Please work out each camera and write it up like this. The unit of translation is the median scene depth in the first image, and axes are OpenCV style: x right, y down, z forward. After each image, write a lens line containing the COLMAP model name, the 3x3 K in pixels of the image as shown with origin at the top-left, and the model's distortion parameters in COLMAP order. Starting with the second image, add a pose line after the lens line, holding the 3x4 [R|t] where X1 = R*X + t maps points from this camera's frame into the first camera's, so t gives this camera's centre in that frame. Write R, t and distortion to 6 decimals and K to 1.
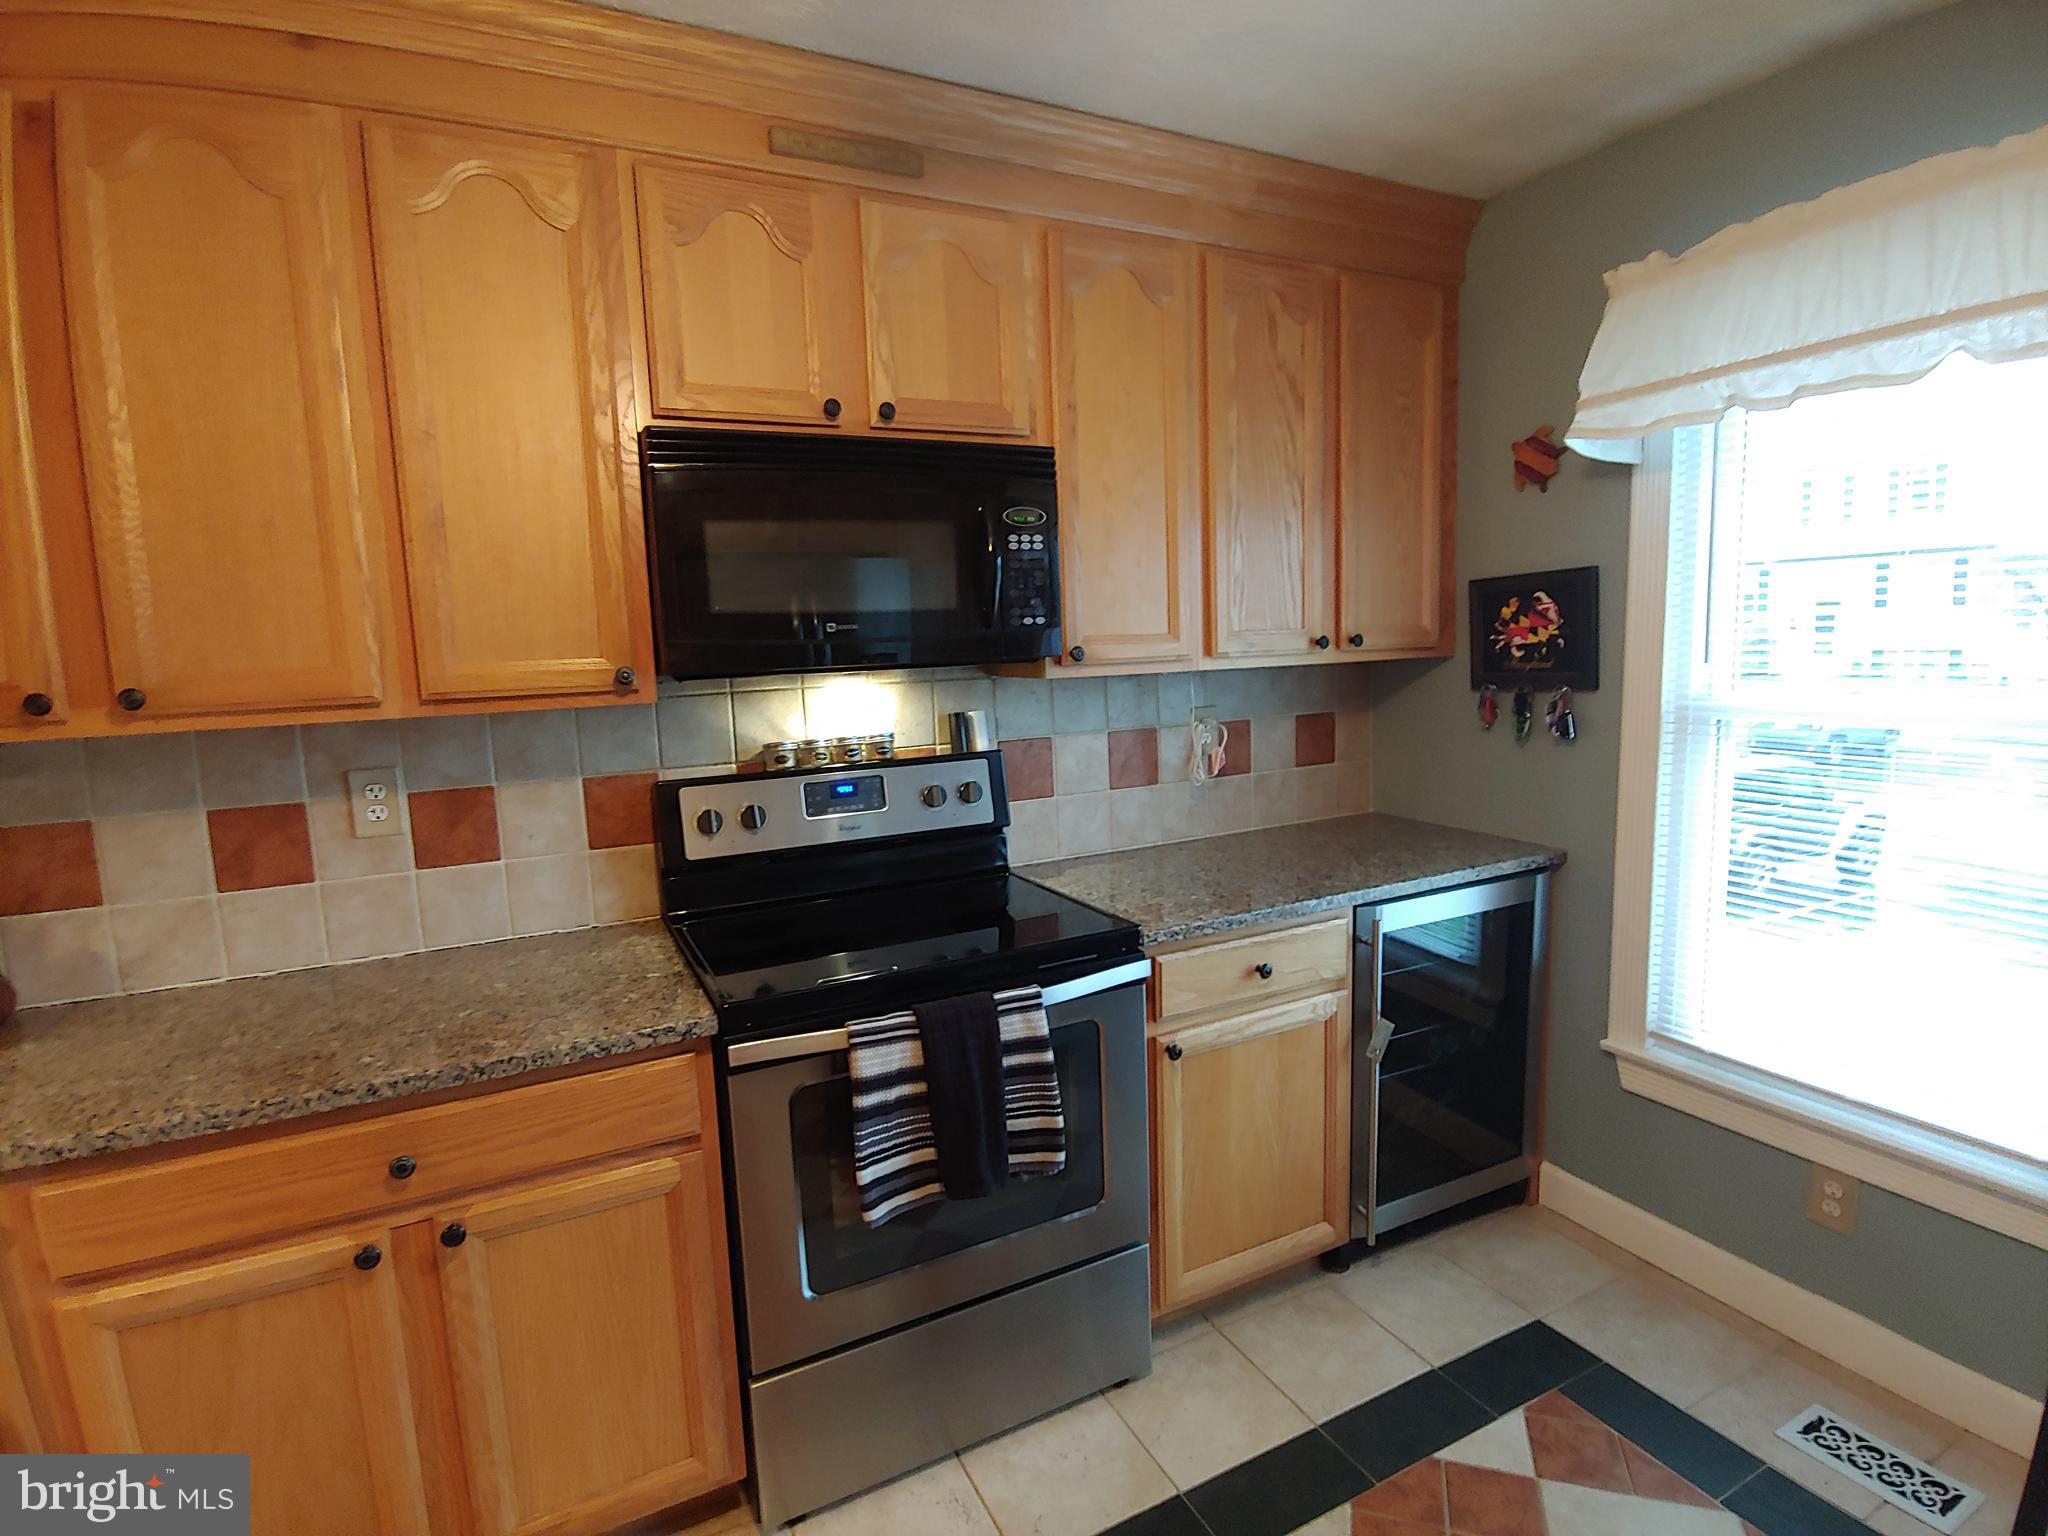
lens RADIAL K [[1030.0, 0, 1027.7], [0, 1030.0, 765.6], [0, 0, 1]] dist [-0.009306, -0.006036]
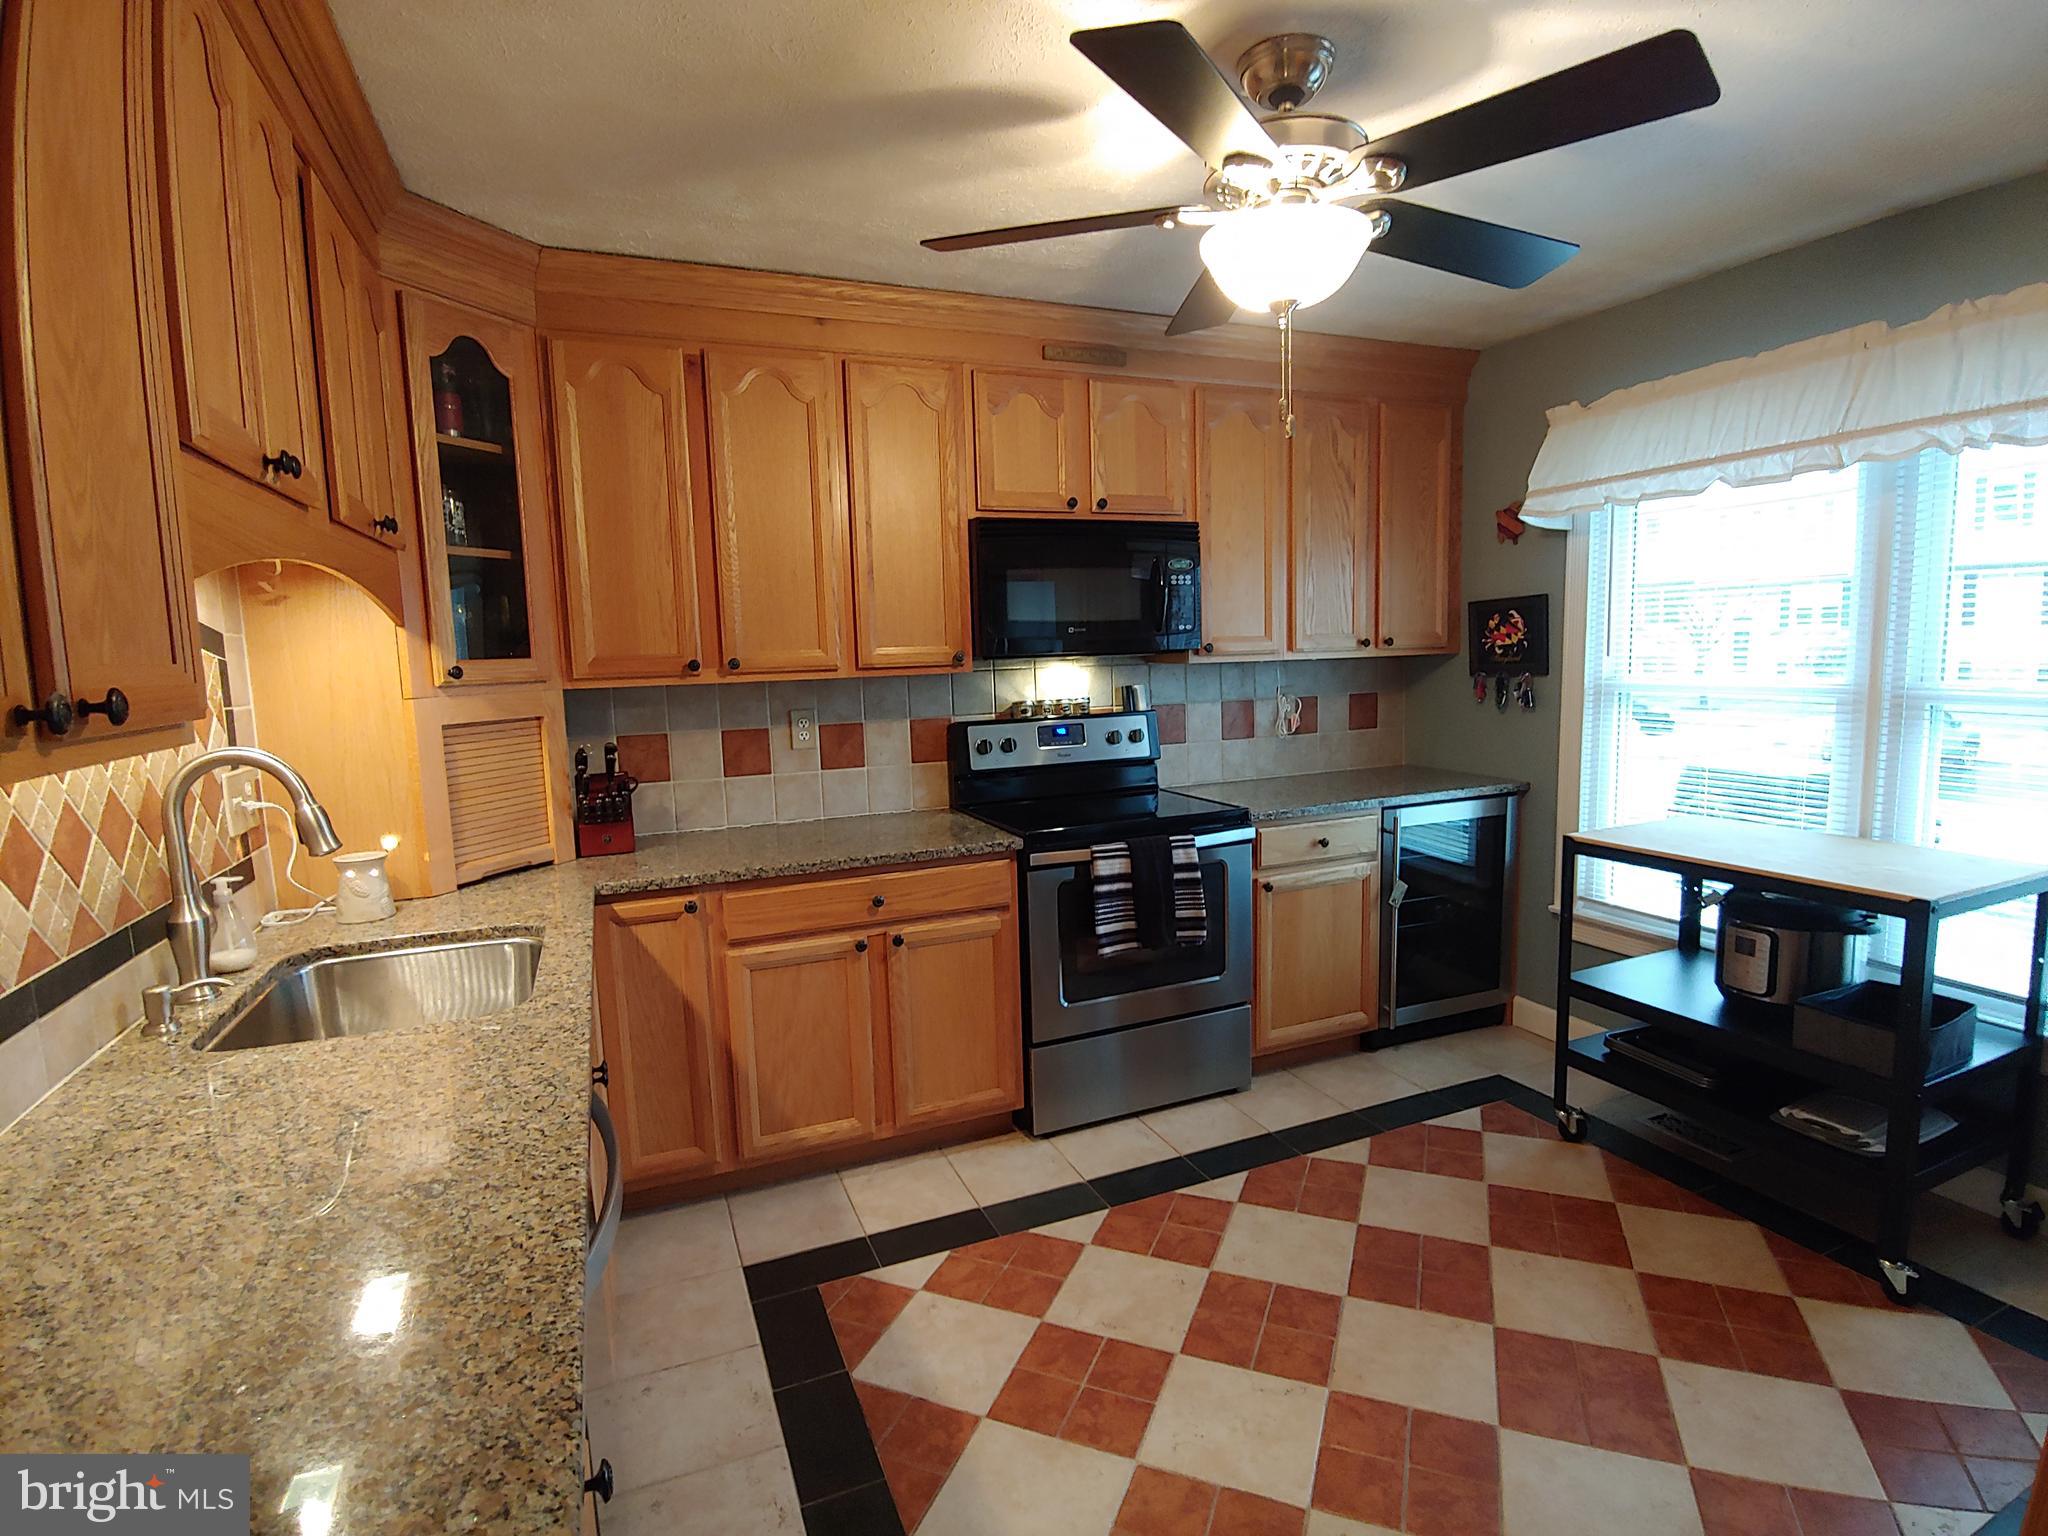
lens RADIAL K [[1030.0, 0, 1027.9], [0, 1030.0, 769.6], [0, 0, 1]] dist [-0.009306, -0.006036]
pose [[0.997985, 0.013792, -0.061926, -0.147653], [-0.014136, 0.999887, -0.005113, 0.105189], [0.061848, 0.005978, 0.998068, -0.698512]]
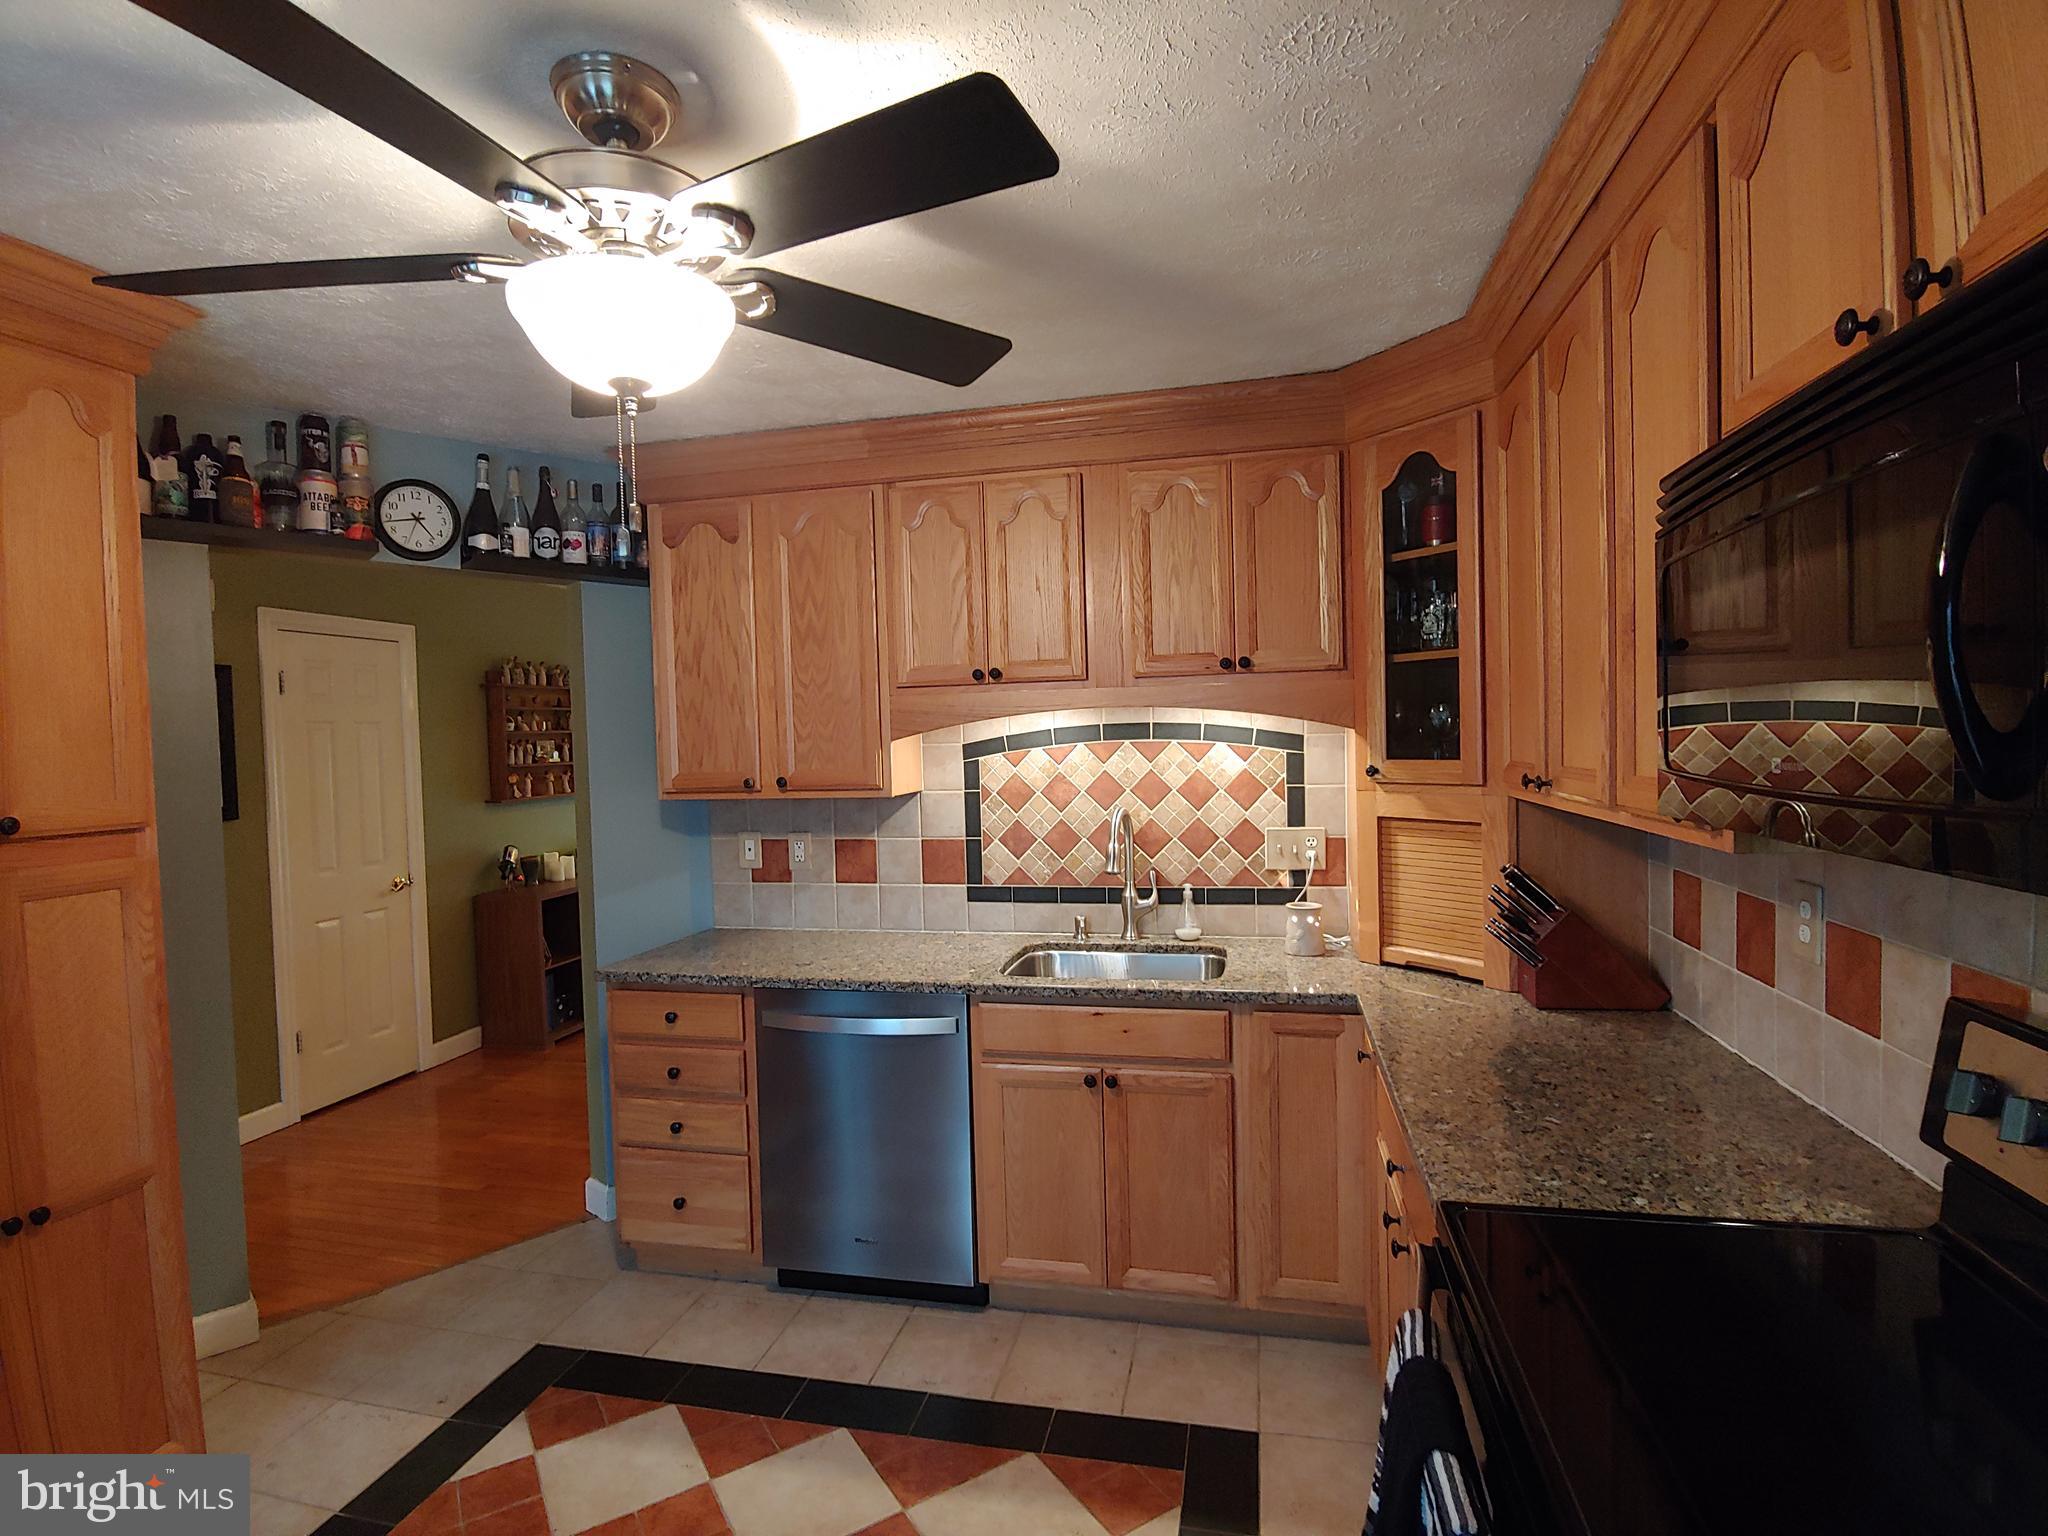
lens RADIAL K [[1030.0, 0, 1025.6], [0, 1030.0, 766.1], [0, 0, 1]] dist [-0.009306, -0.006036]
pose [[-0.623802, 0.082199, -0.777248, 0.453075], [-0.043140, 0.989317, 0.139251, -0.188789], [0.780391, 0.120396, -0.613592, 0.984192]]
